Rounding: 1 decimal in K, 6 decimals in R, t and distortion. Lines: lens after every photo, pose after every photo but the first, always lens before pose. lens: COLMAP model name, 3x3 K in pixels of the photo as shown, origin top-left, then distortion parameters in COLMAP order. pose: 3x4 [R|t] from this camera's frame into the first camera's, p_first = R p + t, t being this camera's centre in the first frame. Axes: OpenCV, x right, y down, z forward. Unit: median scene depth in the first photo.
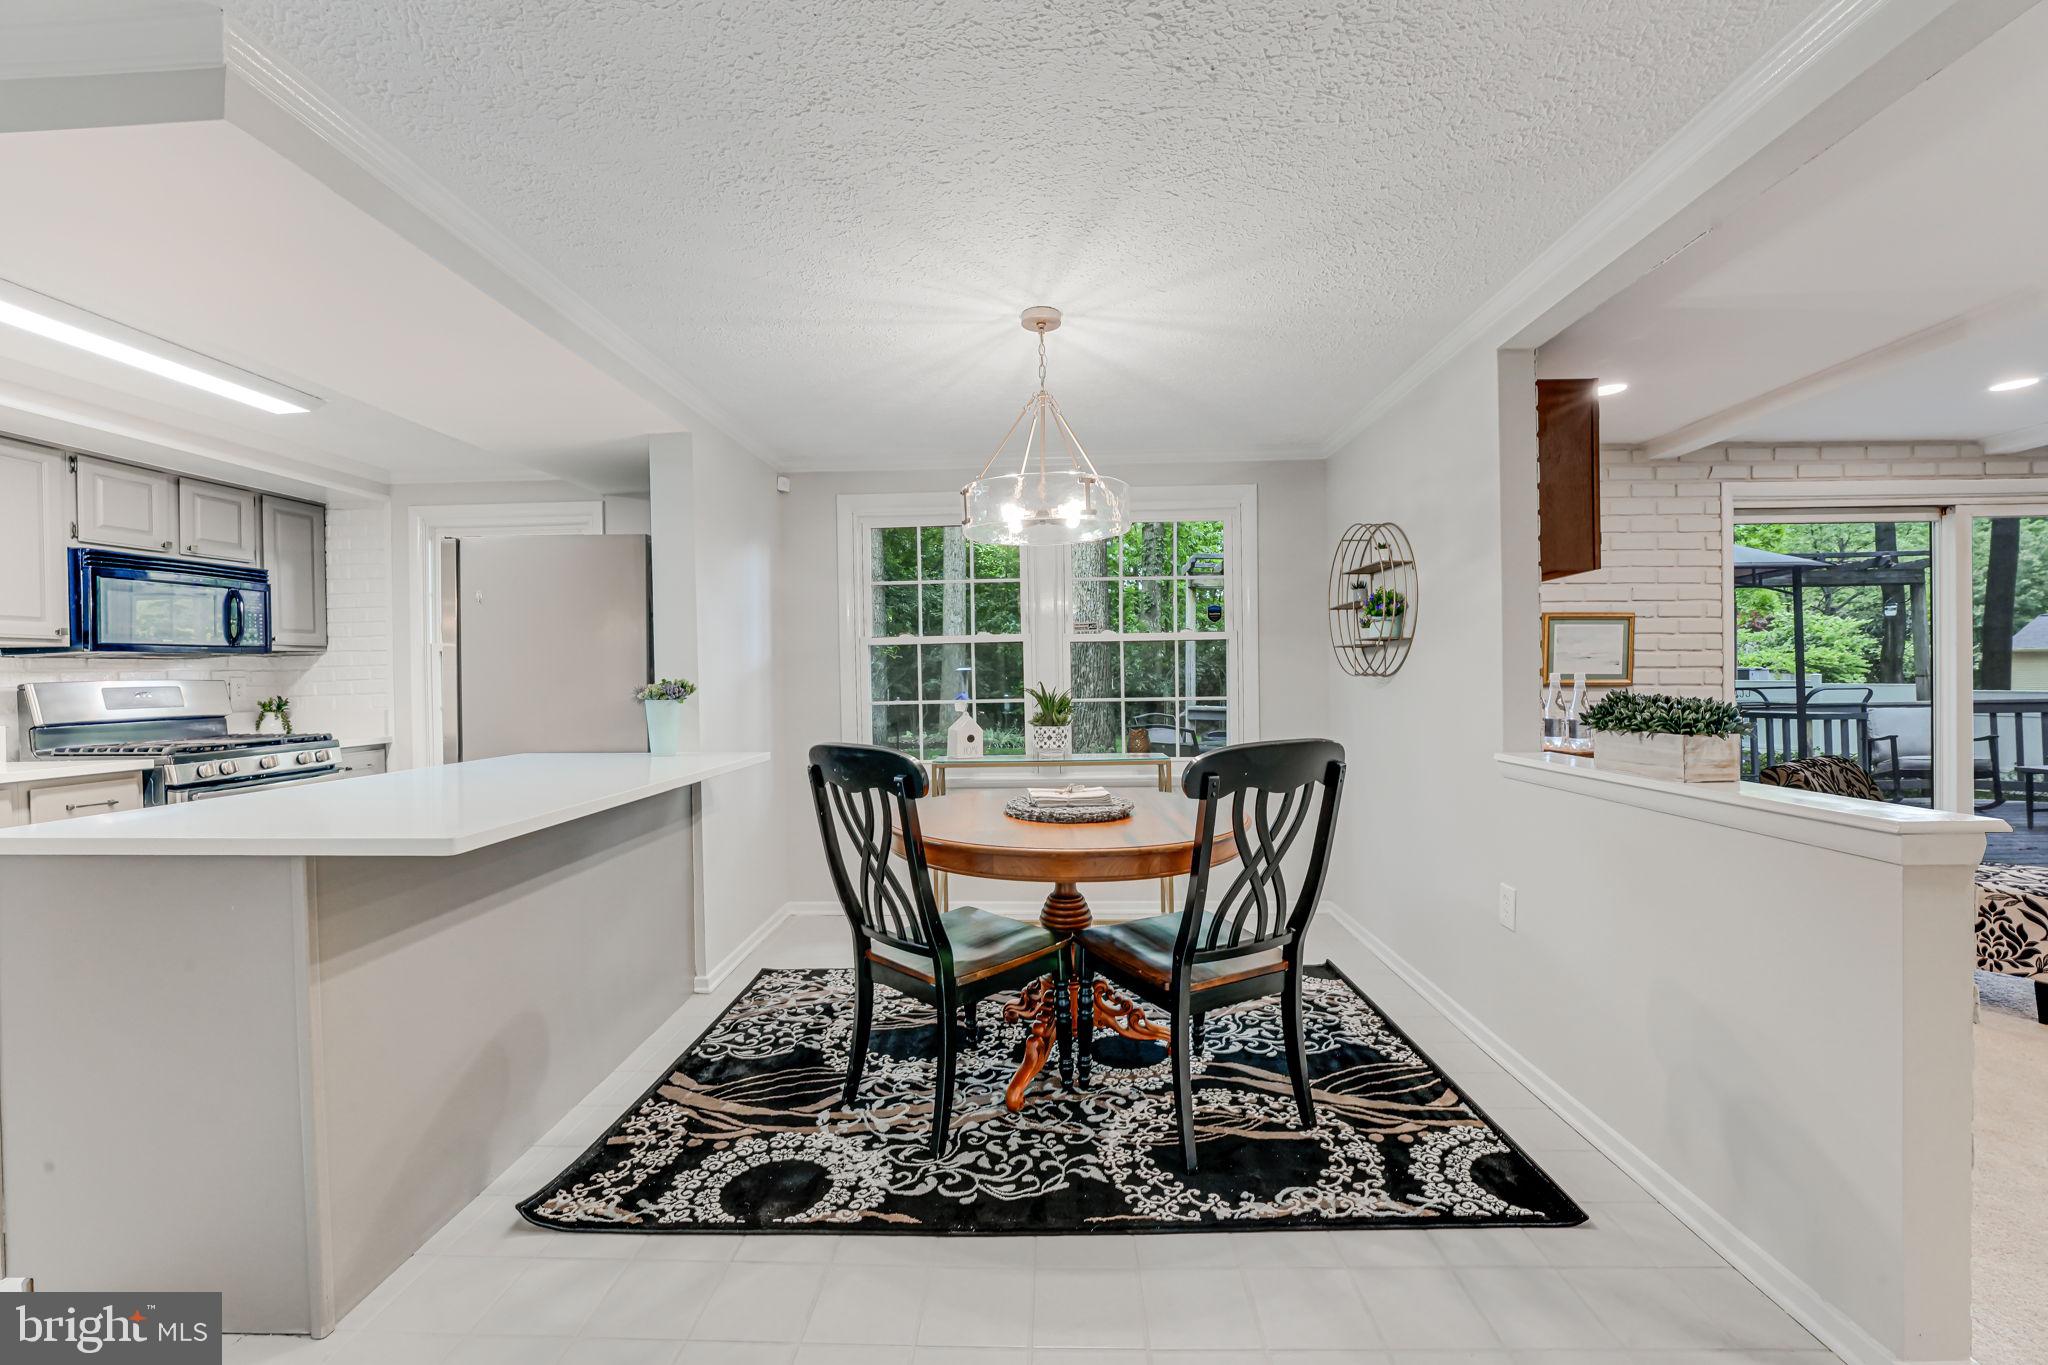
lens RADIAL K [[831.7, 0, 1022.7], [0, 831.7, 679.9], [0, 0, 1]] dist [-0.032575, 0.005601]
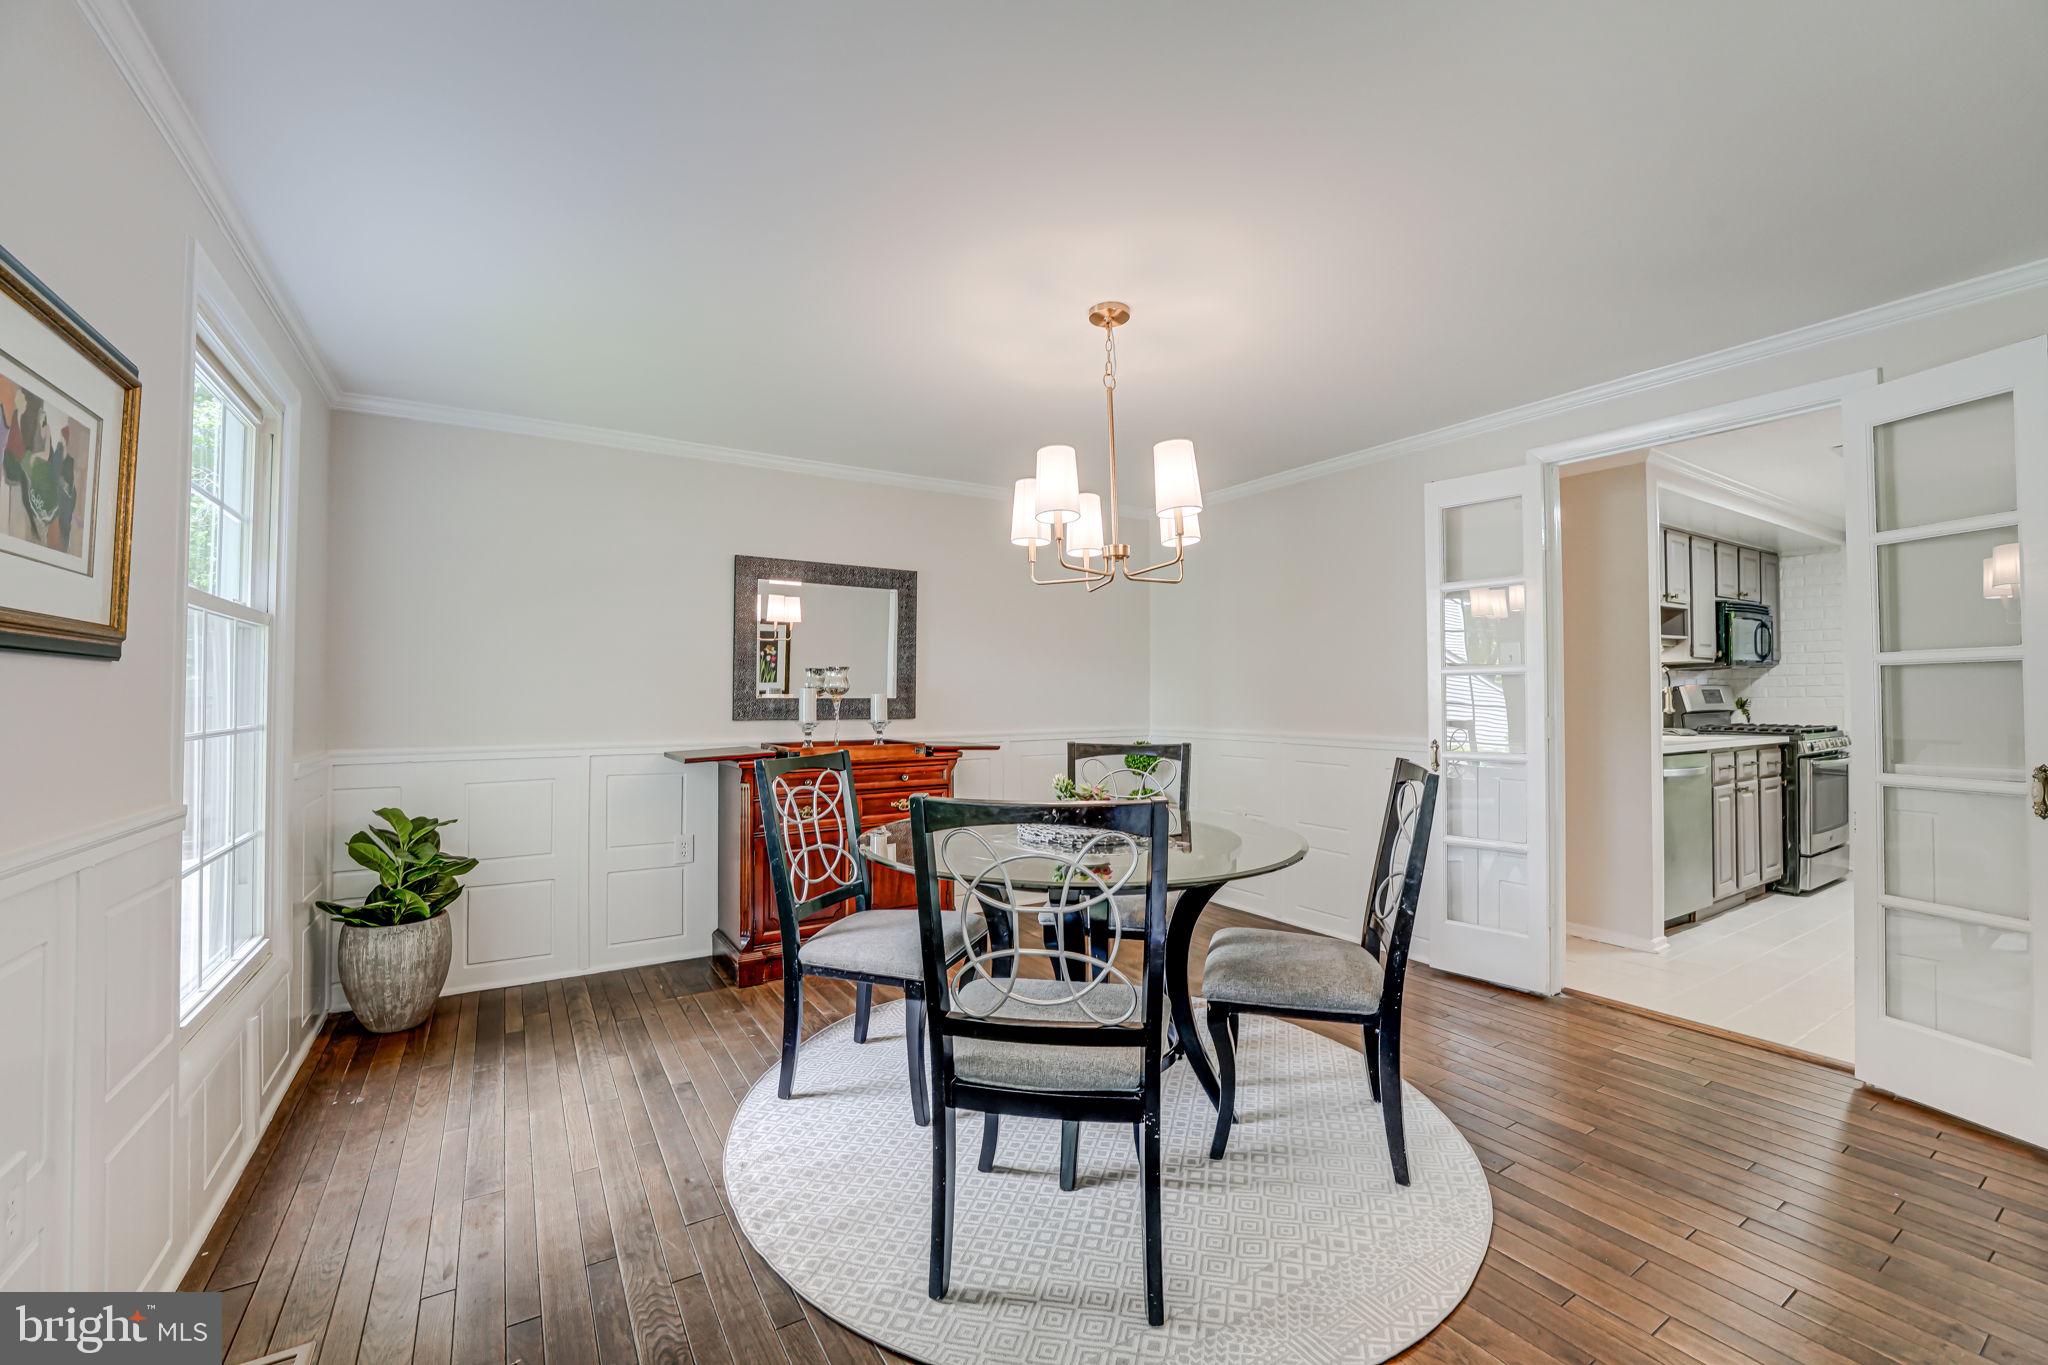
lens RADIAL K [[833.0, 0, 1026.5], [0, 833.0, 679.7], [0, 0, 1]] dist [-0.031244, 0.000029]
pose [[0.563183, -0.004196, -0.826322, -0.553114], [-0.013032, 0.999818, -0.013959, 0.028284], [0.826229, 0.018630, 0.563026, -0.891522]]
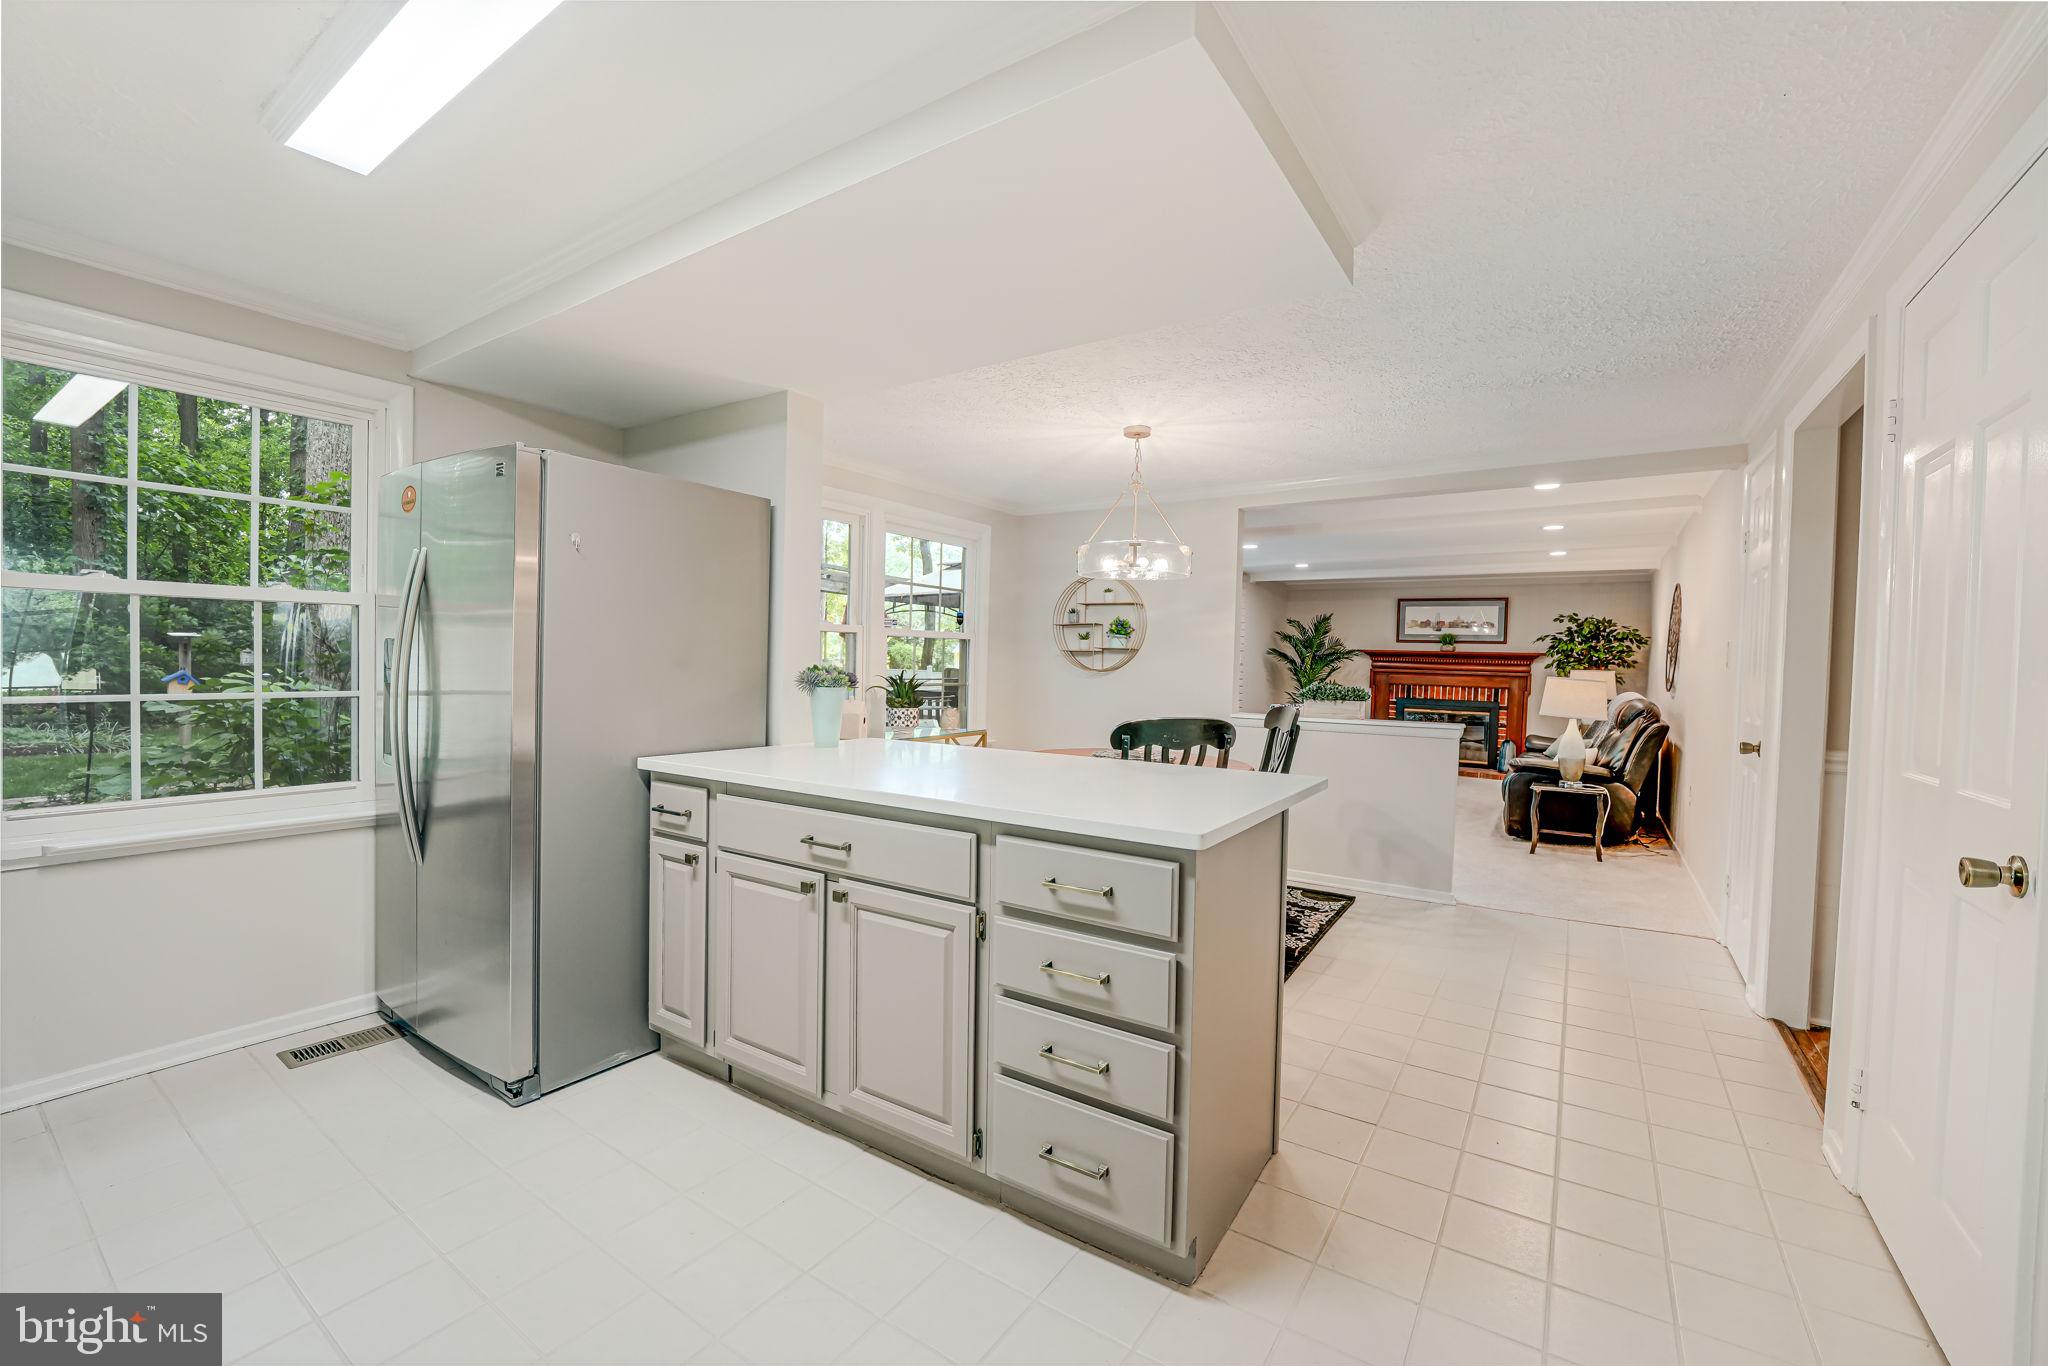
lens RADIAL K [[833.0, 0, 1026.5], [0, 833.0, 680.2], [0, 0, 1]] dist [-0.031244, 0.000029]
pose [[0.526376, 0.005404, 0.850235, -0.974025], [-0.025393, 0.999634, 0.009367, 0.001679], [-0.849873, -0.026521, 0.526320, 0.265308]]
